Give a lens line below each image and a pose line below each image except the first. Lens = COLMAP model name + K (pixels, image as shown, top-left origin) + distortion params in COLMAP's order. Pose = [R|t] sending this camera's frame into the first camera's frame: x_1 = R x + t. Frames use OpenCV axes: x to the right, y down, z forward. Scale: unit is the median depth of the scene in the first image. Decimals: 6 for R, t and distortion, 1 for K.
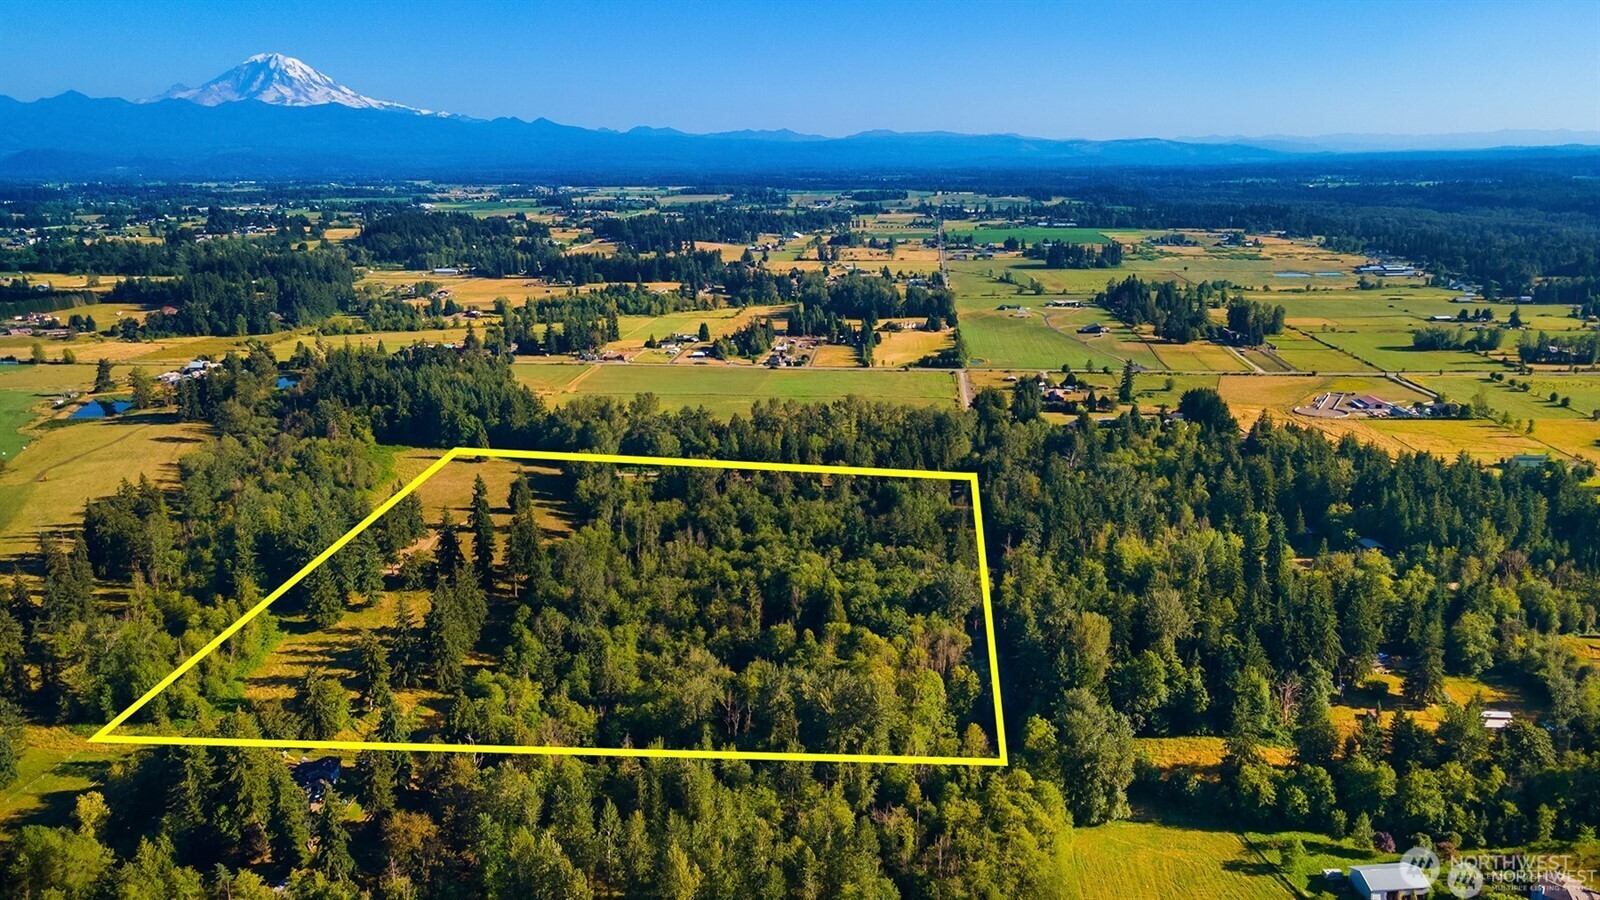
lens RADIAL K [[1156.2, 0, 801.3], [0, 1156.2, 445.5], [0, 0, 1]] dist [0.024451, 0.008765]
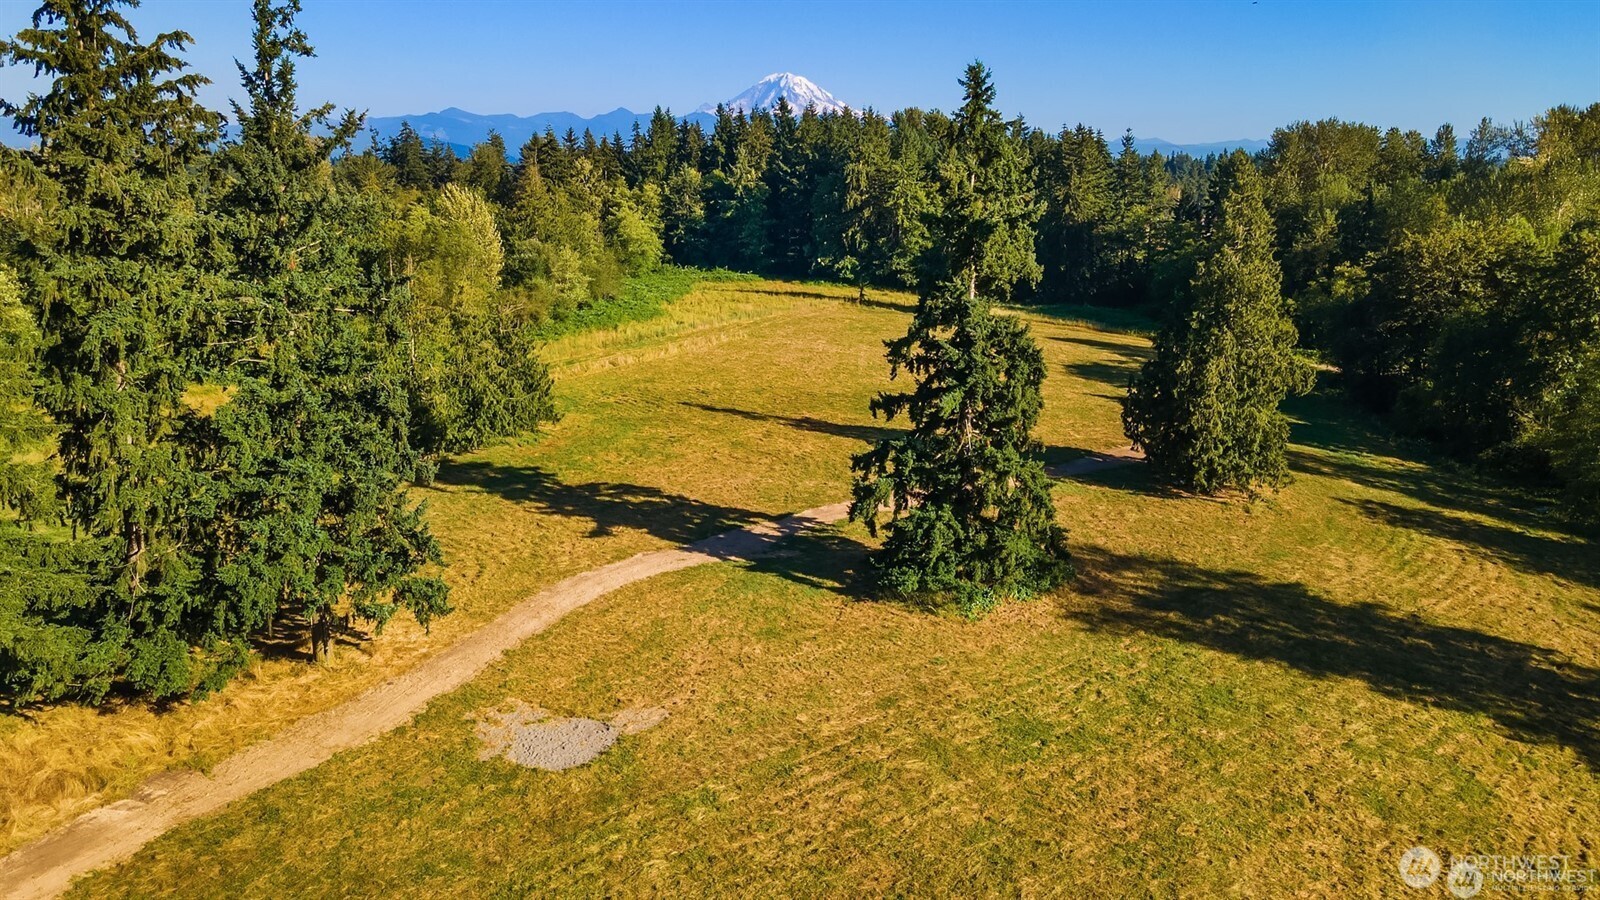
lens RADIAL K [[1156.2, 0, 796.8], [0, 1156.2, 450.6], [0, 0, 1]] dist [0.024451, 0.008765]
pose [[0.921995, 0.099249, -0.374265, -0.063865], [-0.103158, 0.994618, 0.009628, 0.015245], [0.373207, 0.029731, 0.927272, 0.227179]]
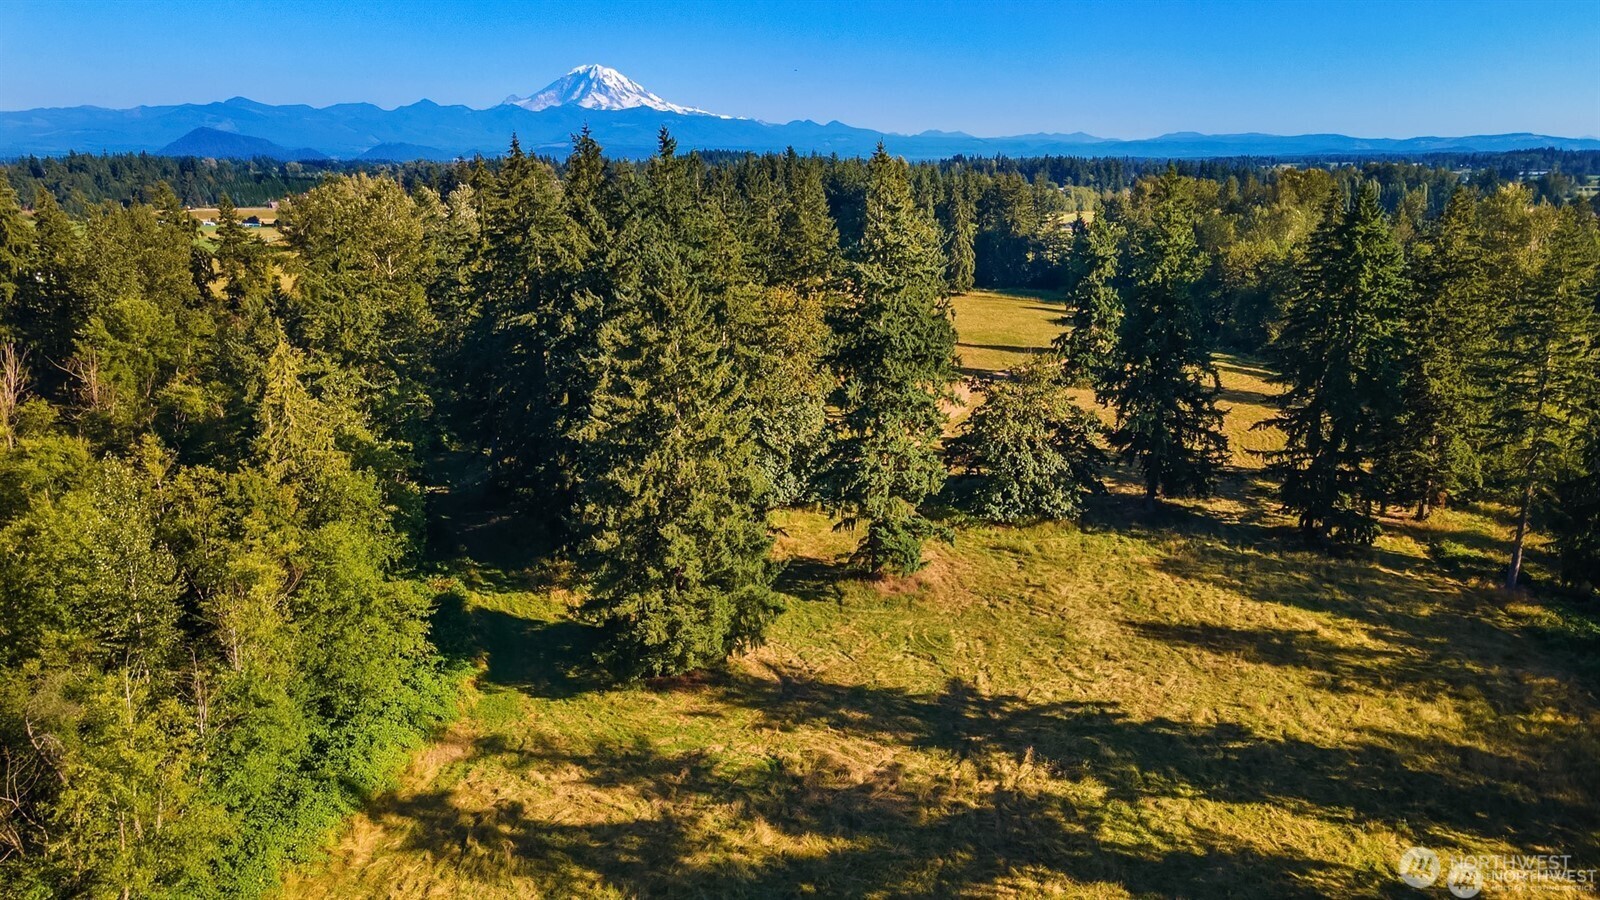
lens RADIAL K [[1156.2, 0, 793.6], [0, 1156.2, 446.5], [0, 0, 1]] dist [0.024451, 0.008765]
pose [[0.970633, 0.064027, -0.231889, -0.071838], [-0.065897, 0.997826, -0.000318, 0.024689], [0.231365, 0.015590, 0.972742, 0.168767]]
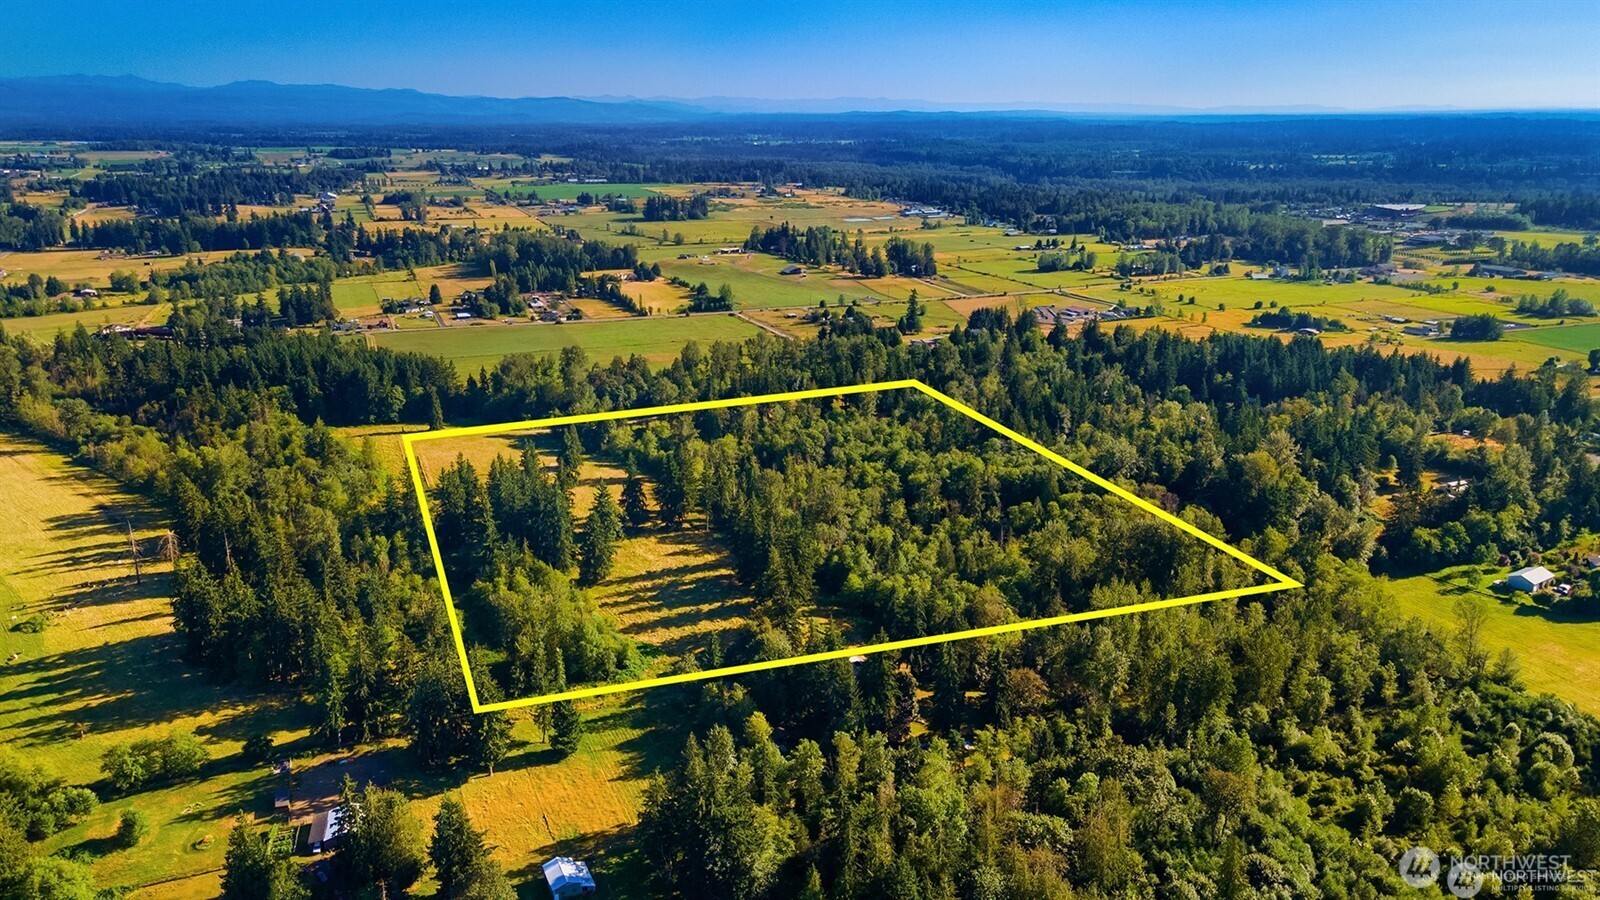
lens RADIAL K [[1156.2, 0, 798.1], [0, 1156.2, 449.4], [0, 0, 1]] dist [0.024451, 0.008765]
pose [[0.879404, -0.124259, 0.459573, -0.142006], [0.107355, 0.992232, 0.062854, 0.000059], [-0.463813, -0.005936, 0.885913, 0.010380]]
